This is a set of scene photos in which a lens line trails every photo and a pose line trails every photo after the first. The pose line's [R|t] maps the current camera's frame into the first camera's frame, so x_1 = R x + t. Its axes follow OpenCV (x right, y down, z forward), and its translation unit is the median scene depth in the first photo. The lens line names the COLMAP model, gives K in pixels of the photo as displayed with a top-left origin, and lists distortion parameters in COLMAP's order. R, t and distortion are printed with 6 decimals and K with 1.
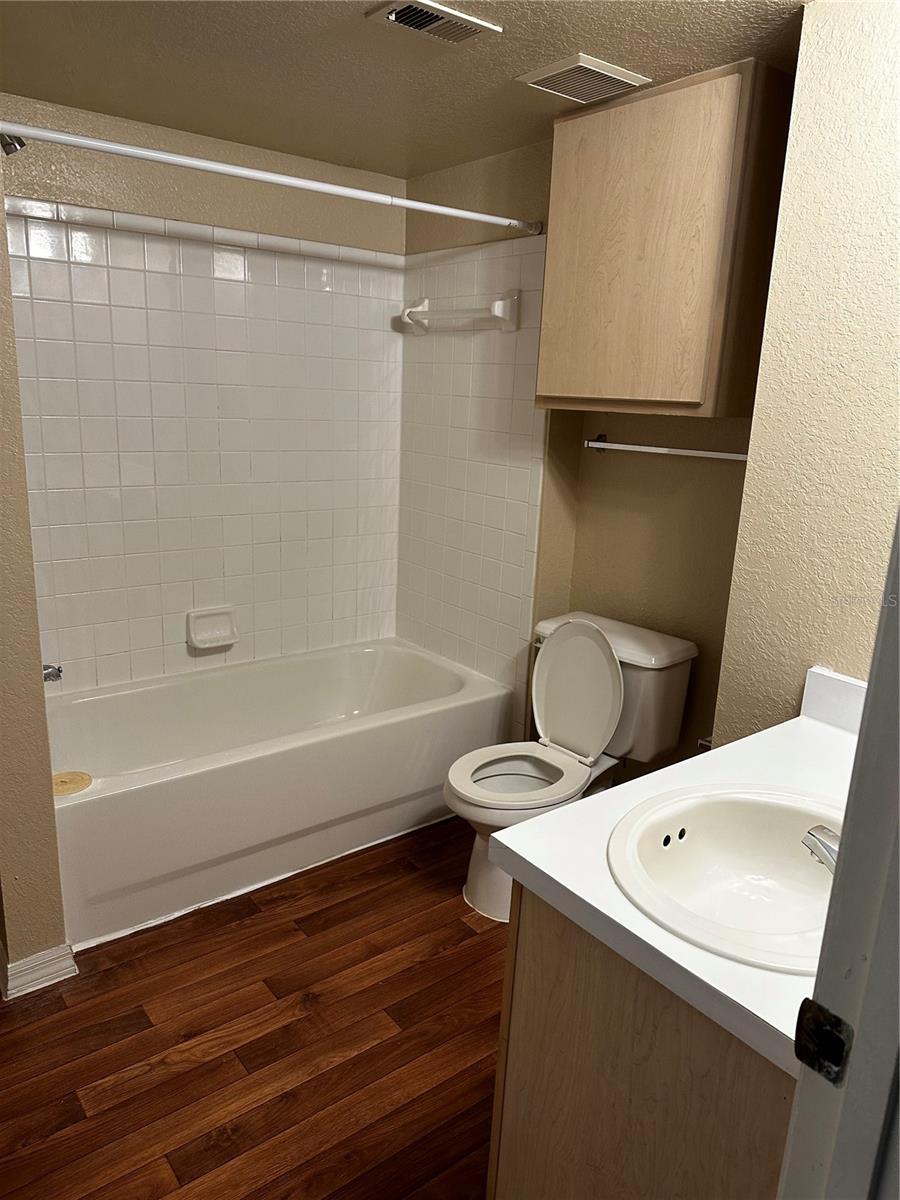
lens RADIAL K [[835.6, 0, 444.5], [0, 835.6, 594.7], [0, 0, 1]] dist [0.022946, -0.031696]
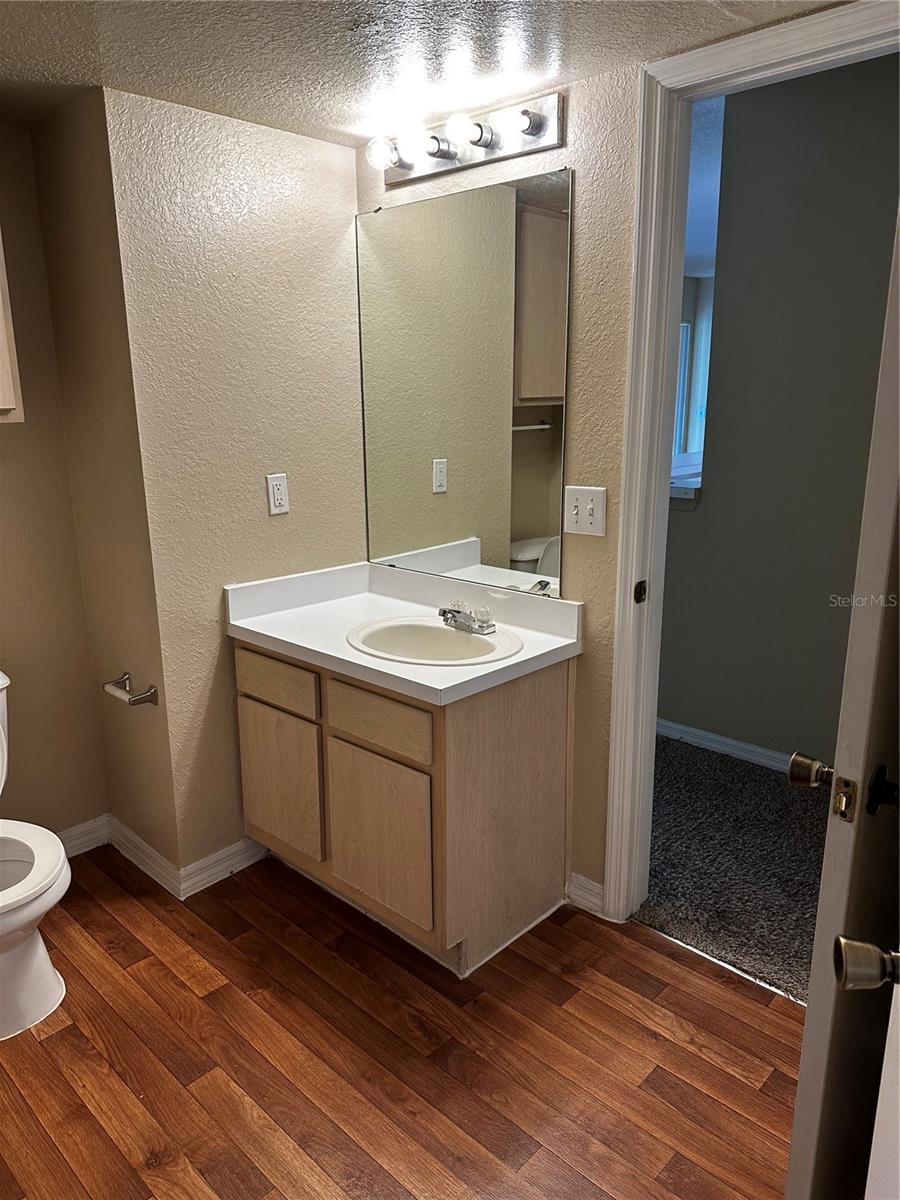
lens RADIAL K [[835.6, 0, 442.7], [0, 835.6, 599.7], [0, 0, 1]] dist [0.022946, -0.031696]
pose [[-0.138849, -0.273325, 0.951848, -0.946800], [0.247000, 0.921224, 0.300562, -0.224537], [-0.959016, 0.276839, -0.060400, 0.726192]]
